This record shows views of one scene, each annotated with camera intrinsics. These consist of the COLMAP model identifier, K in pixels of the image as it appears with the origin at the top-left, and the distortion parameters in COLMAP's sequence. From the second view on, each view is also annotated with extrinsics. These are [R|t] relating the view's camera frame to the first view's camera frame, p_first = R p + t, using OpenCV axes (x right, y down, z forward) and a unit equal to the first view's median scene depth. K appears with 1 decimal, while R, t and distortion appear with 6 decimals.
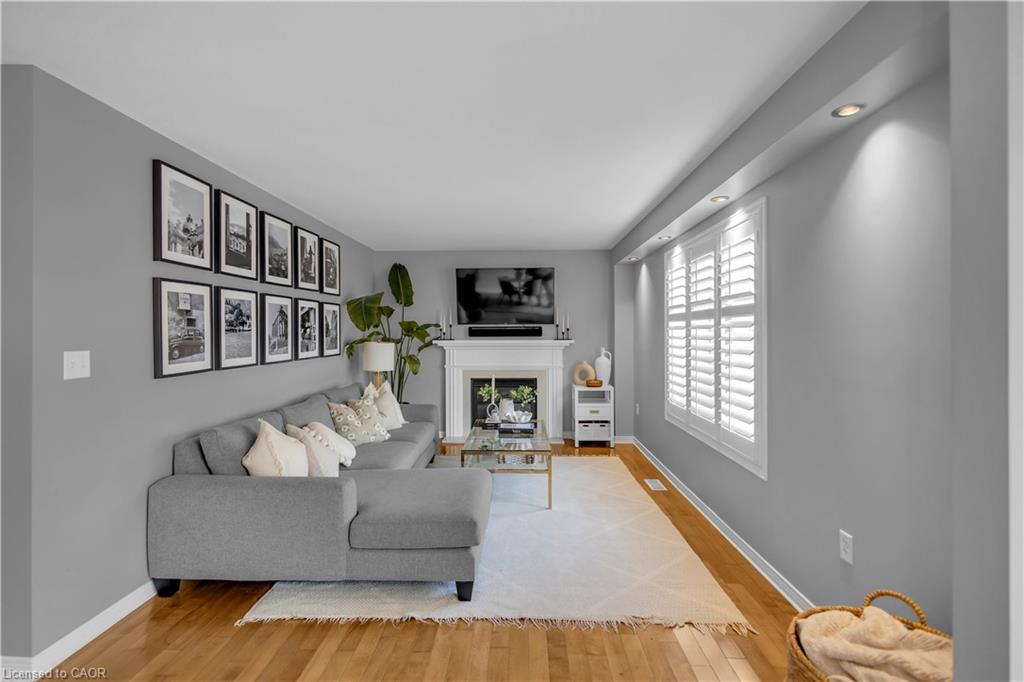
lens RADIAL K [[473.5, 0, 511.5], [0, 473.5, 335.9], [0, 0, 1]] dist [0.010989, -0.002439]
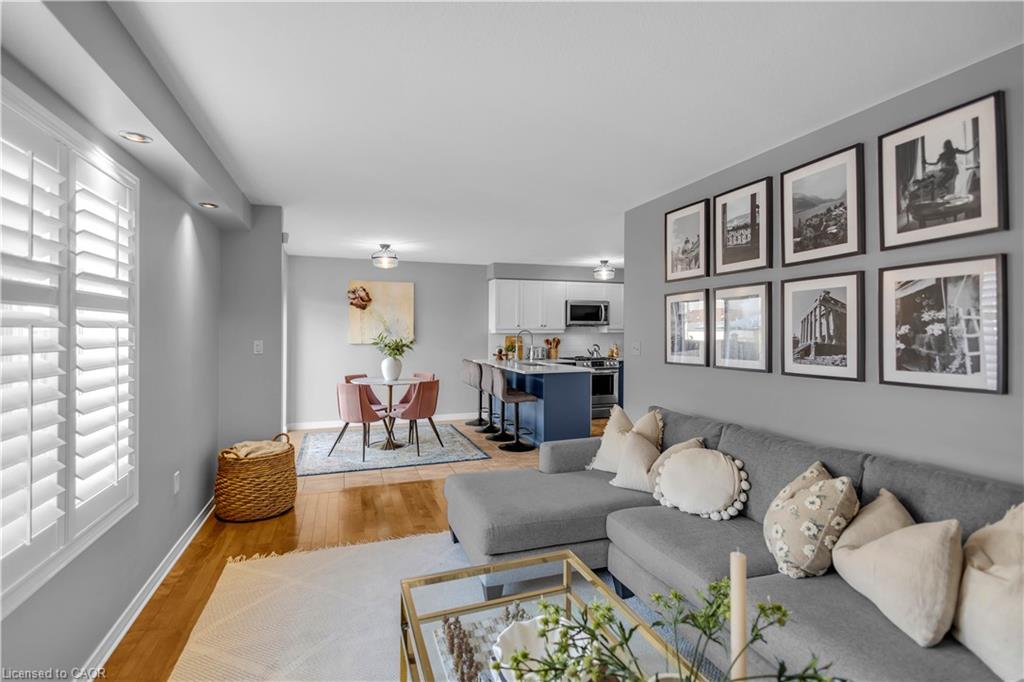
lens RADIAL K [[473.5, 0, 511.4], [0, 473.5, 333.5], [0, 0, 1]] dist [0.010989, -0.002439]
pose [[-0.932488, 0.004687, -0.361171, 0.176137], [0.000779, 0.999940, 0.010966, -0.015549], [0.361200, 0.009944, -0.932435, 1.735161]]
